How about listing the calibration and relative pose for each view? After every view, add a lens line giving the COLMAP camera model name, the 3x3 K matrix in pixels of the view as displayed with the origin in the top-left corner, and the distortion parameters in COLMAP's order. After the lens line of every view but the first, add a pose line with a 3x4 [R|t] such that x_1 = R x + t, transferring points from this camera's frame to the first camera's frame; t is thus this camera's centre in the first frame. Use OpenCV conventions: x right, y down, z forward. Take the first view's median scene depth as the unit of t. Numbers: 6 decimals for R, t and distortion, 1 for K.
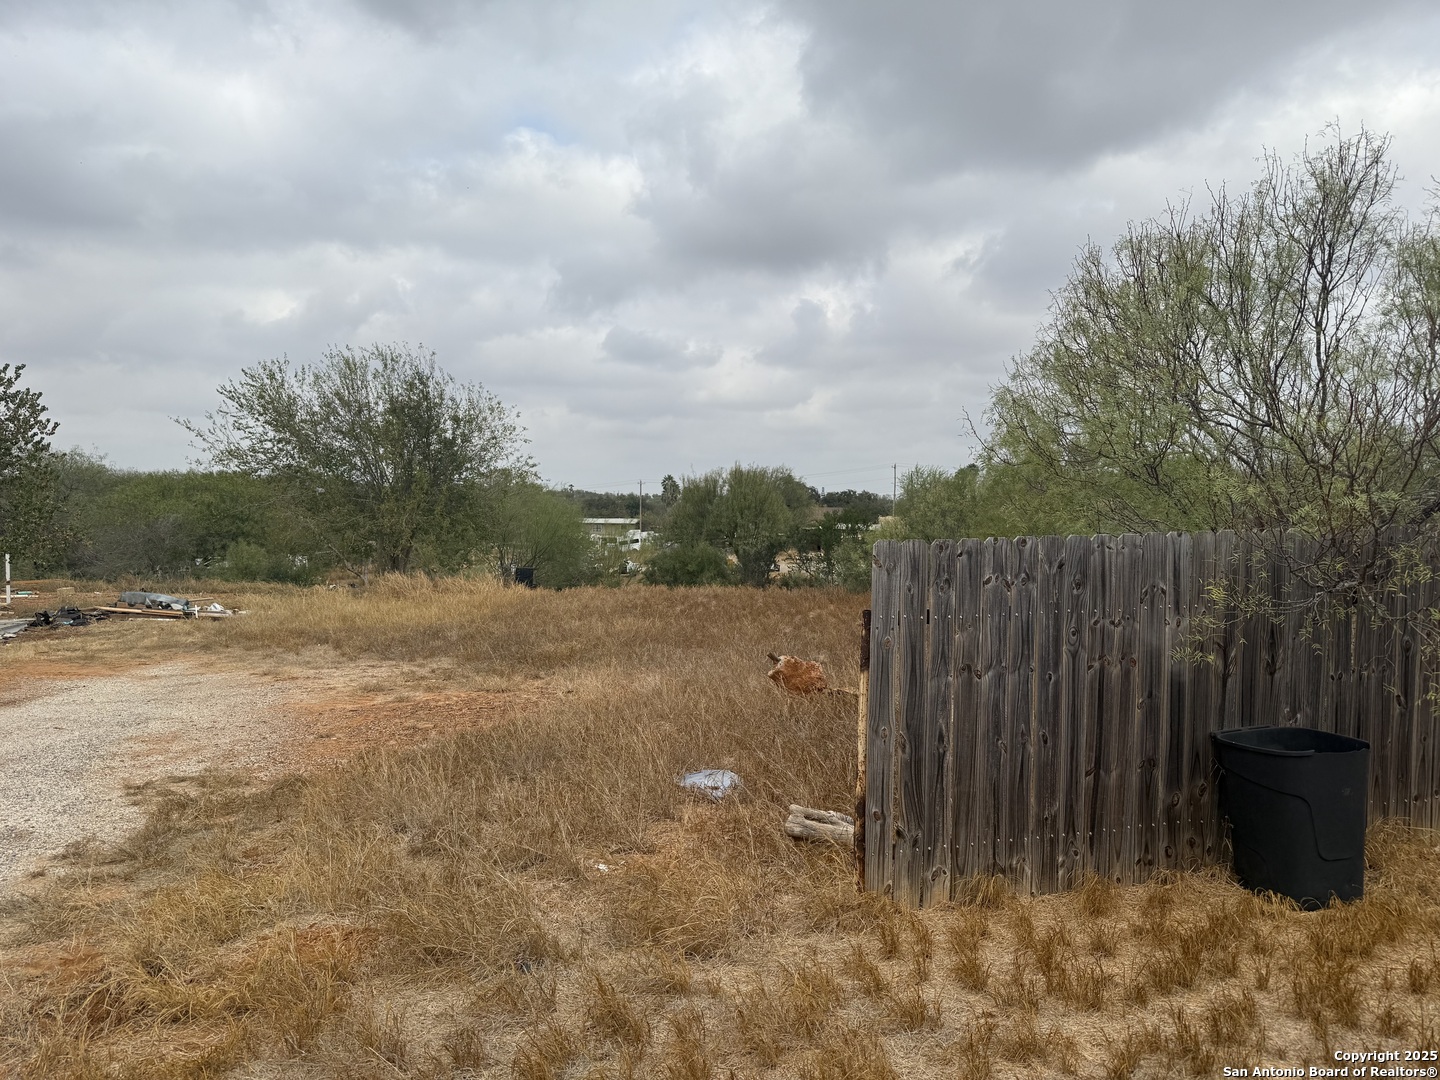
lens RADIAL K [[931.3, 0, 720.0], [0, 931.3, 540.0], [0, 0, 1]] dist [-0.059460, -0.000187]
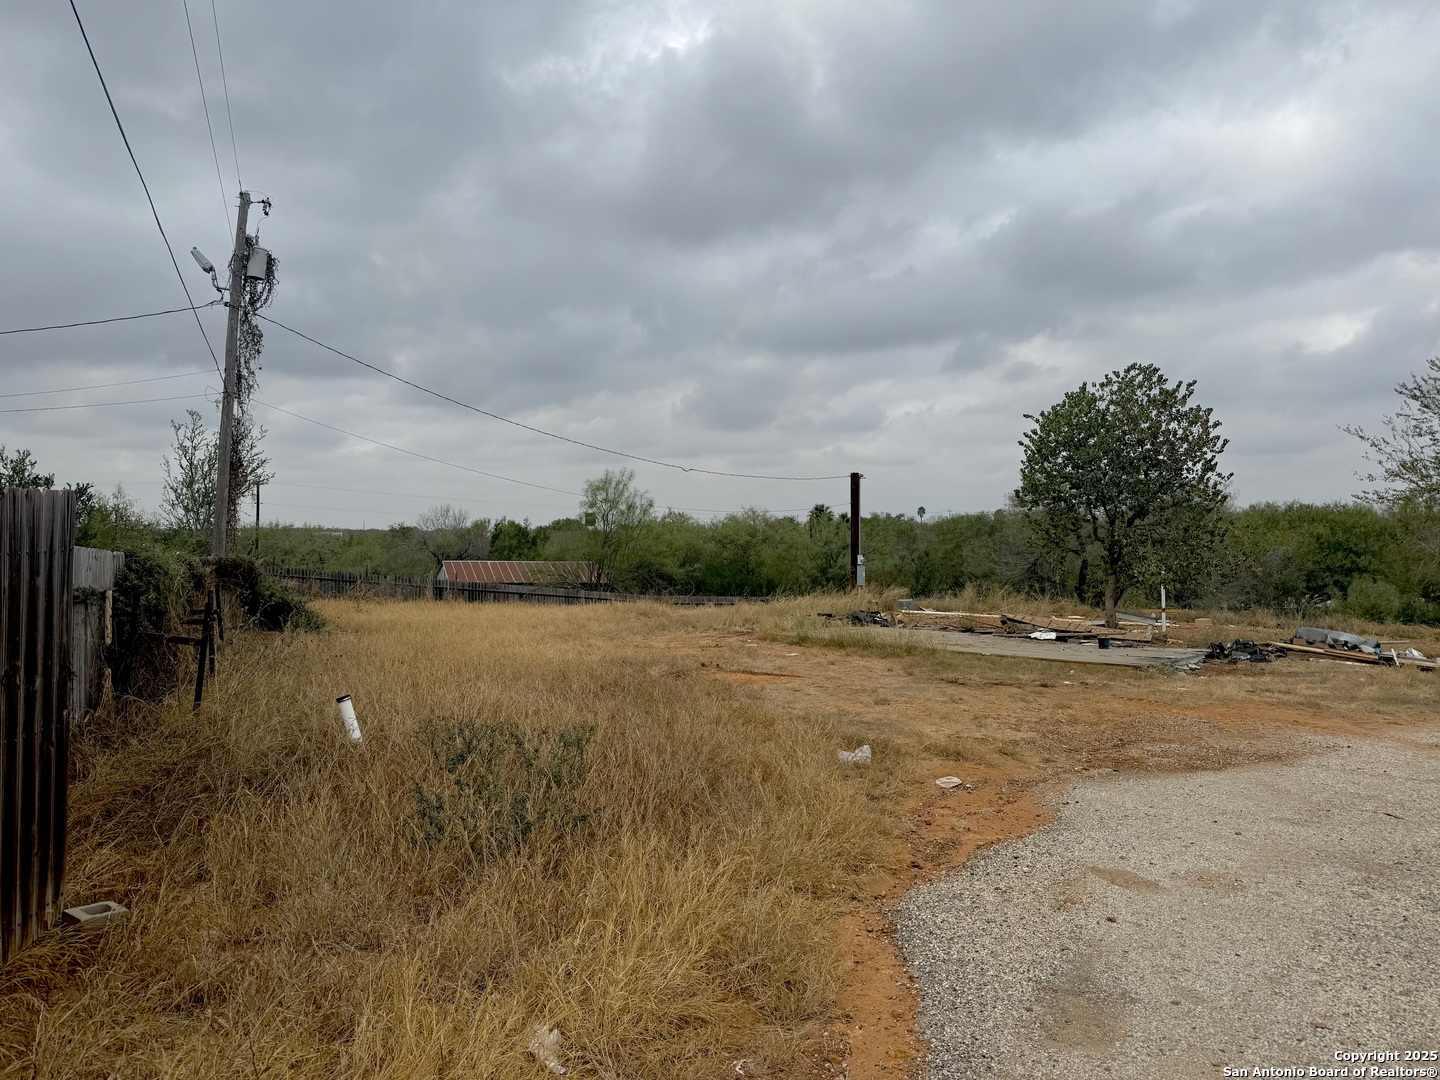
lens RADIAL K [[931.3, 0, 720.0], [0, 931.3, 540.0], [0, 0, 1]] dist [-0.059460, -0.000187]
pose [[0.493067, -0.010886, -0.869923, -0.176118], [-0.025589, 0.999308, -0.027009, 0.011900], [0.869615, 0.035578, 0.492447, 0.086994]]
